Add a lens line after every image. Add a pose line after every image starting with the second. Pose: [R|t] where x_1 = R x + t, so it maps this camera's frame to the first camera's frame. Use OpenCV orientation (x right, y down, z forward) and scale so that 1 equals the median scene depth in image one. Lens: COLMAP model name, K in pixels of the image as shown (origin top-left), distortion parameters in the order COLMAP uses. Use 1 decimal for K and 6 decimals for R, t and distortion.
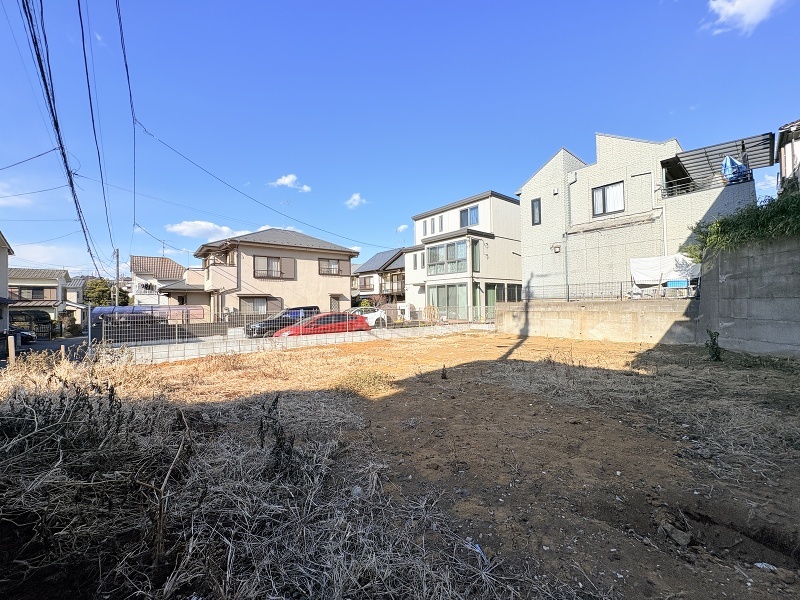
lens RADIAL K [[317.0, 0, 398.6], [0, 317.0, 297.3], [0, 0, 1]] dist [0.001593, -0.000290]
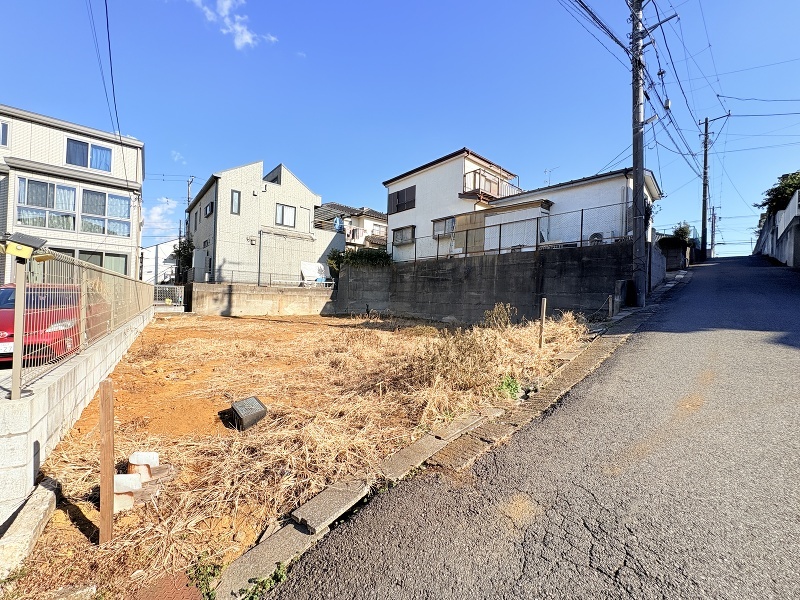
lens RADIAL K [[317.0, 0, 399.5], [0, 317.0, 297.3], [0, 0, 1]] dist [0.001593, -0.000290]
pose [[-0.002233, 0.019805, 0.999801, -0.546346], [-0.054185, 0.998333, -0.019897, 0.039041], [-0.998528, -0.054219, -0.001156, 0.352759]]
